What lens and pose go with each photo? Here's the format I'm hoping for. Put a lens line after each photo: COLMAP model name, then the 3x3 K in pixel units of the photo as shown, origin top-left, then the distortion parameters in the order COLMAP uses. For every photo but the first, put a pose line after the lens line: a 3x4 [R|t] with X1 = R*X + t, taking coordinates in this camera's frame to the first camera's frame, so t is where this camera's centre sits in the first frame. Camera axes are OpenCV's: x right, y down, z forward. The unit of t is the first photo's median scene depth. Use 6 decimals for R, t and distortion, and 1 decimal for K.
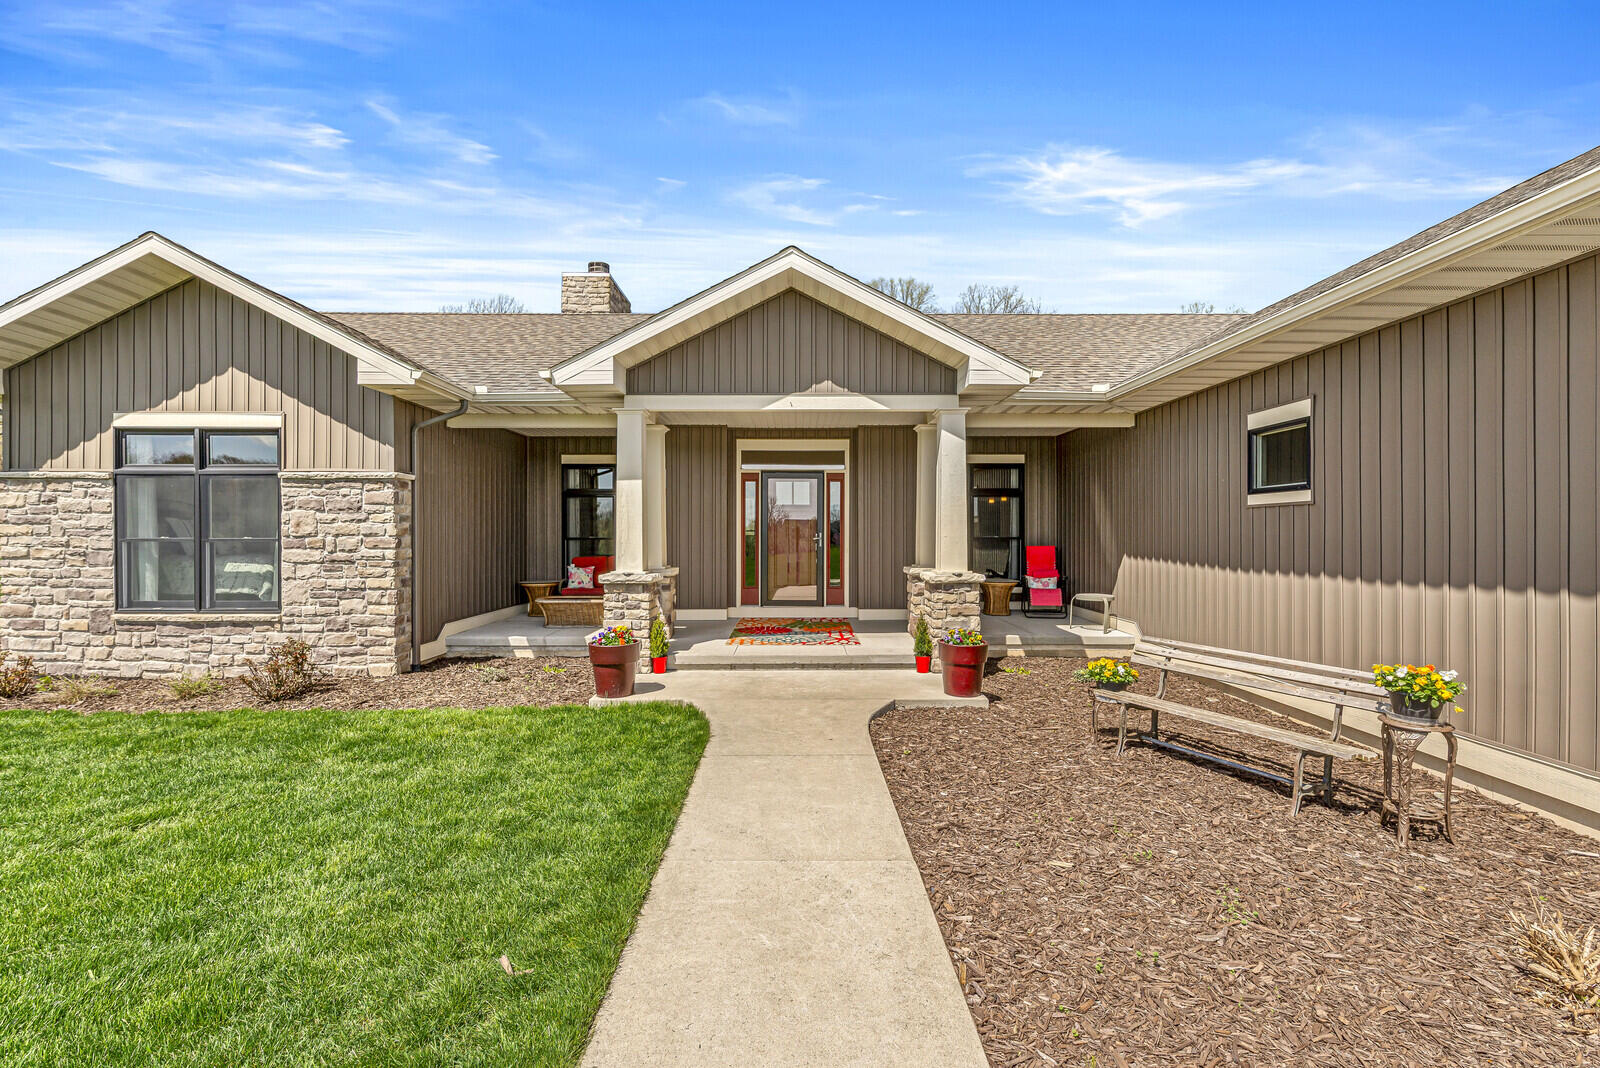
lens RADIAL K [[694.7, 0, 798.9], [0, 694.7, 529.9], [0, 0, 1]] dist [0.001934, 0.000205]
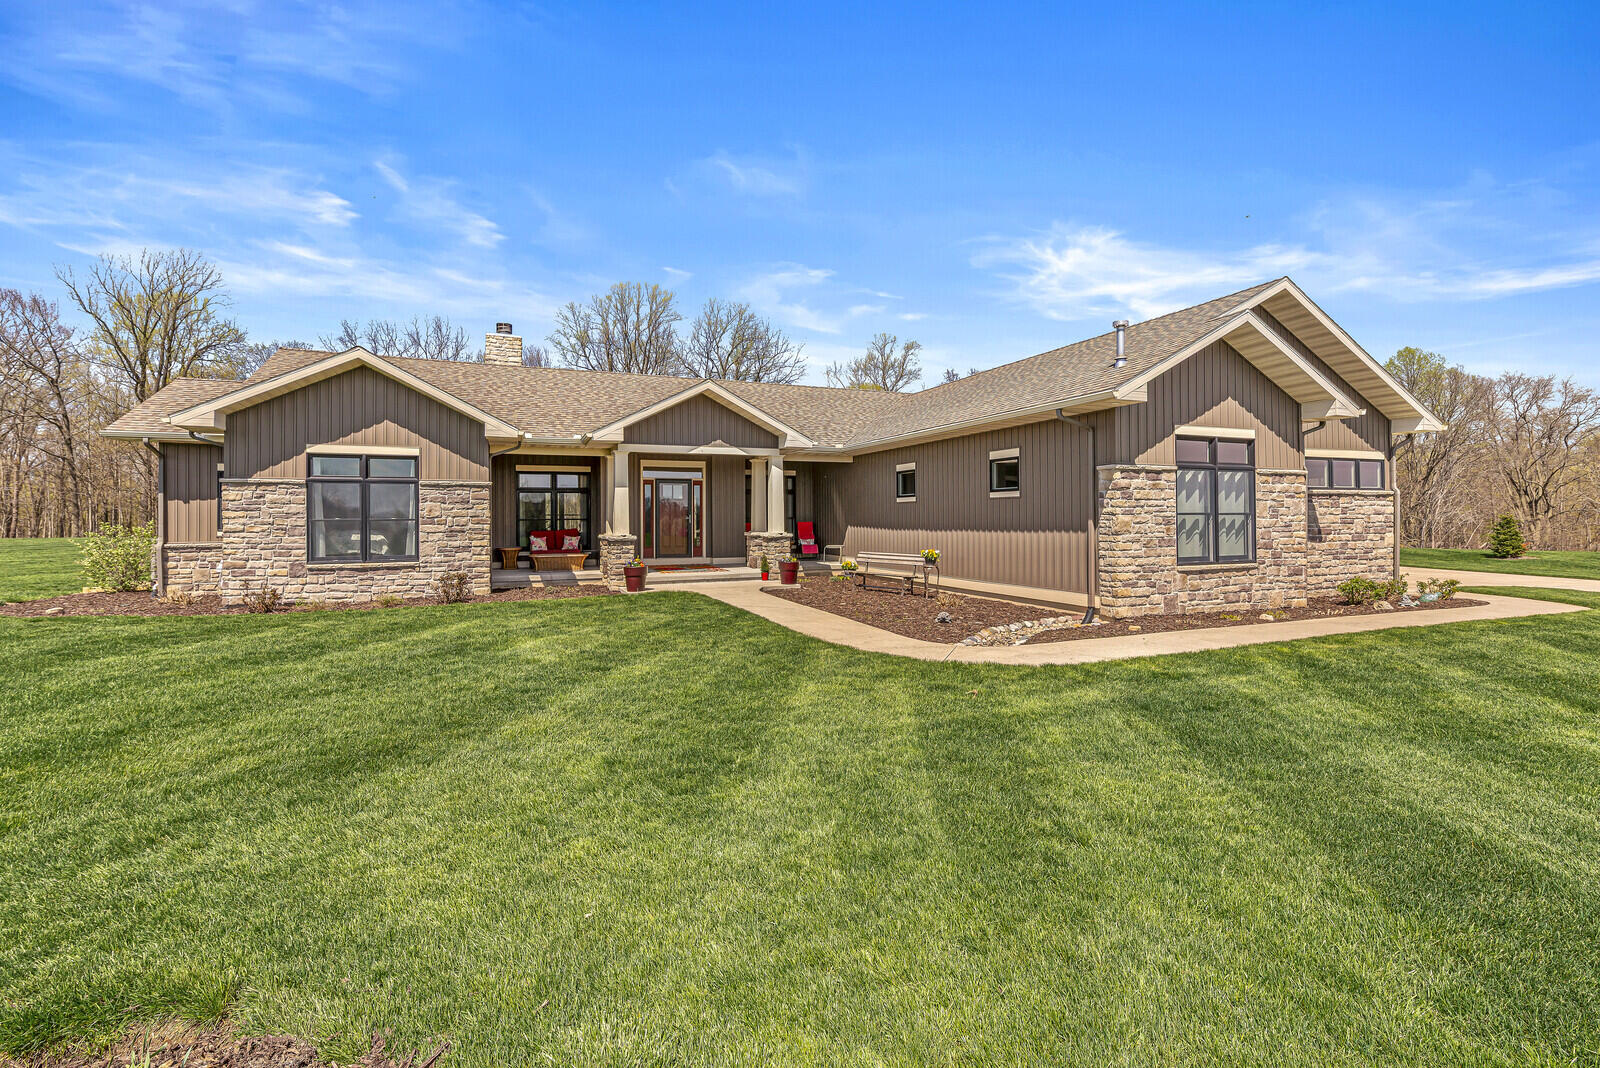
lens RADIAL K [[694.7, 0, 798.9], [0, 694.7, 529.9], [0, 0, 1]] dist [0.001934, 0.000205]
pose [[0.924470, -0.012464, 0.381052, -0.525630], [0.005012, 0.999776, 0.020543, 0.009045], [-0.381223, -0.017082, 0.924325, -0.982109]]
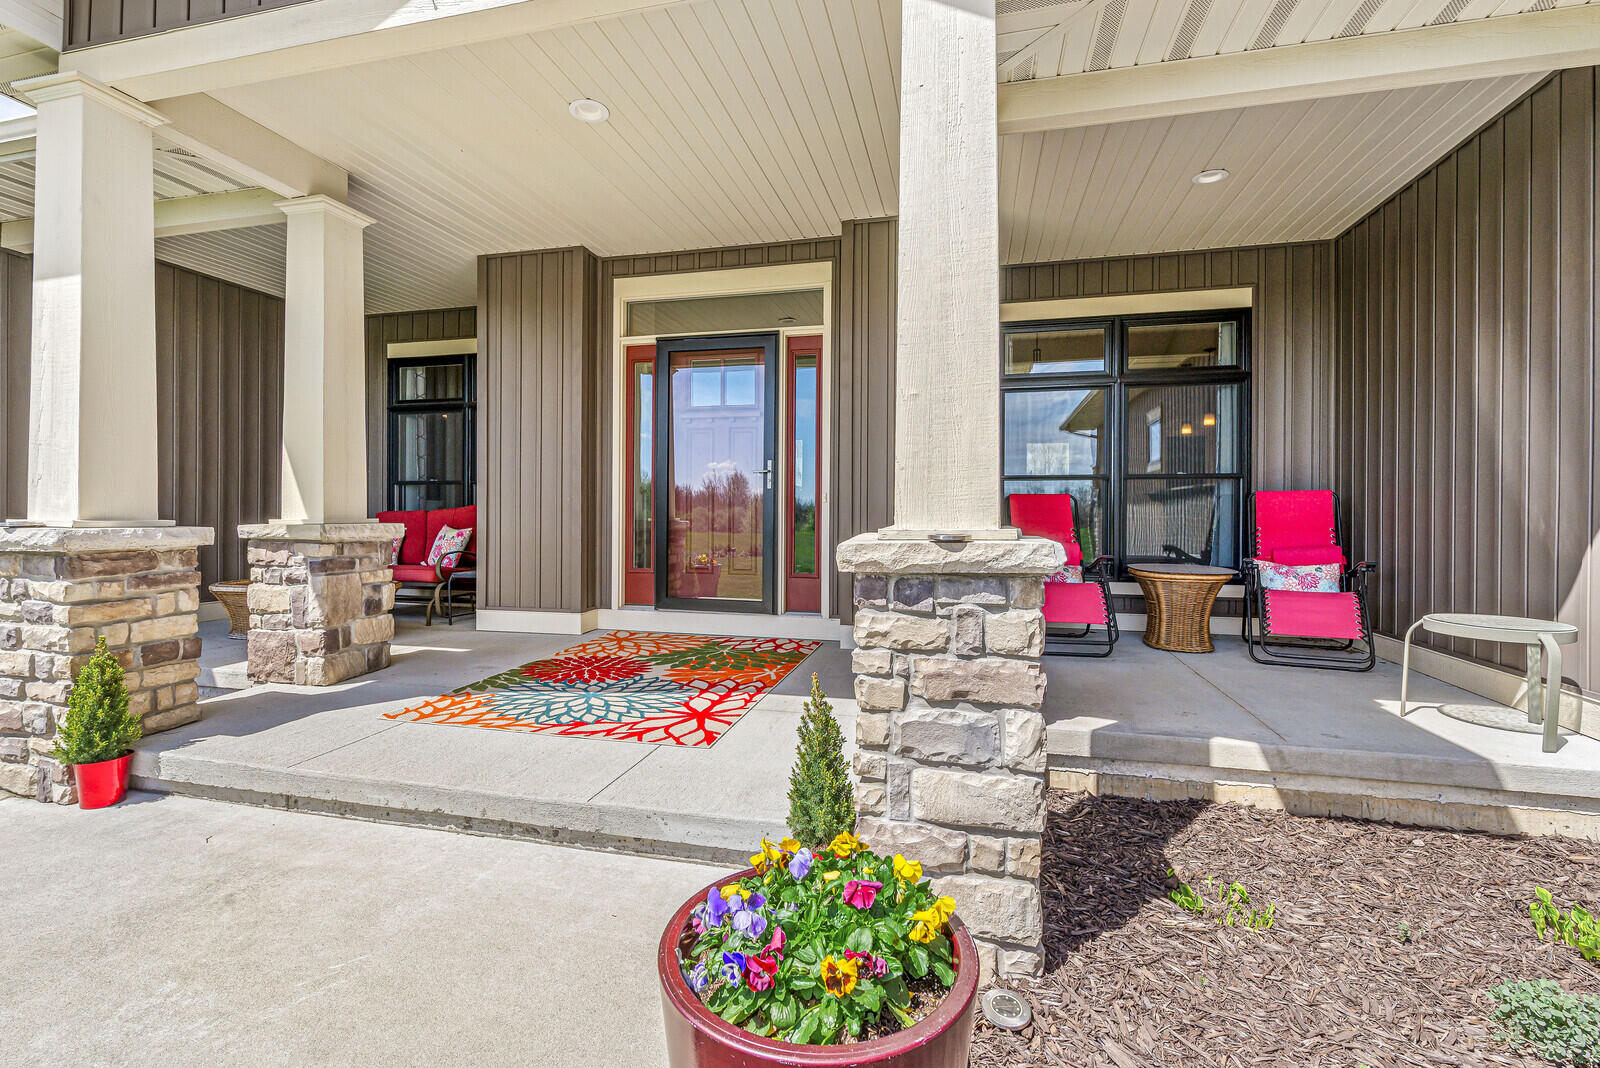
lens RADIAL K [[709.2, 0, 799.4], [0, 709.2, 511.7], [0, 0, 1]] dist [0.001409, 0.000106]
pose [[0.968313, 0.004358, -0.249703, 0.236540], [-0.003910, 0.999990, 0.002292, 0.052860], [0.249711, -0.001243, 0.968320, 0.729313]]
